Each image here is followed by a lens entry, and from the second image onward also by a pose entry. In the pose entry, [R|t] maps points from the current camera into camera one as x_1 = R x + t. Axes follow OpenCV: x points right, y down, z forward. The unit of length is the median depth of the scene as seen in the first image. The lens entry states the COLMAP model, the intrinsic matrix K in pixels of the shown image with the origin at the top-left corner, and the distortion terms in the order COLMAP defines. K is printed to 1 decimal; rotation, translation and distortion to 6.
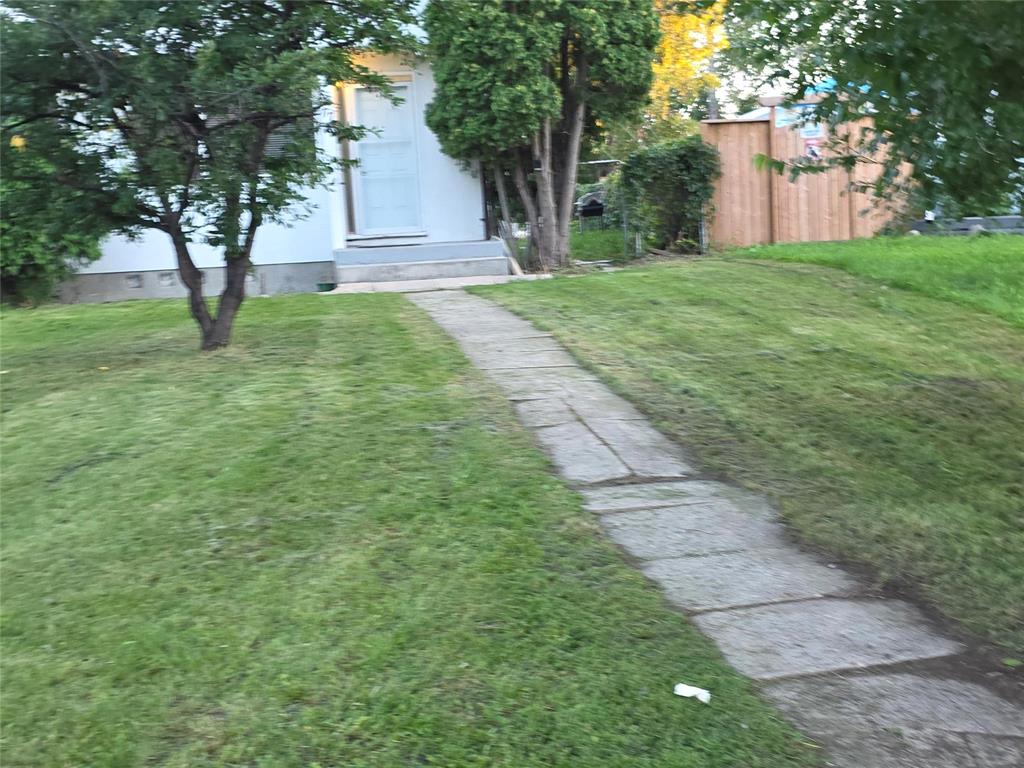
lens RADIAL K [[1382.1, 0, 508.8], [0, 1382.1, 385.4], [0, 0, 1]] dist [0.094618, 0.000000]
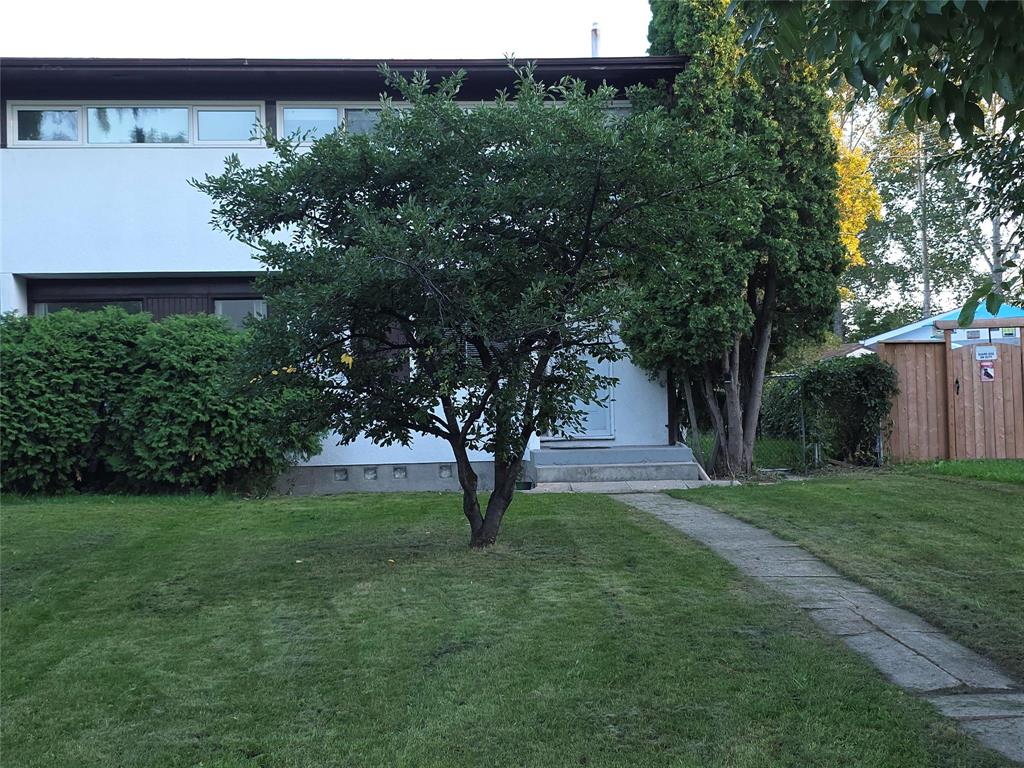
lens RADIAL K [[1382.1, 0, 515.0], [0, 1382.1, 382.0], [0, 0, 1]] dist [0.094618, 0.000000]
pose [[0.997858, 0.030006, -0.058132, -0.082740], [-0.037841, 0.989602, -0.138762, -0.002349], [0.053364, 0.140665, 0.988618, -0.062278]]
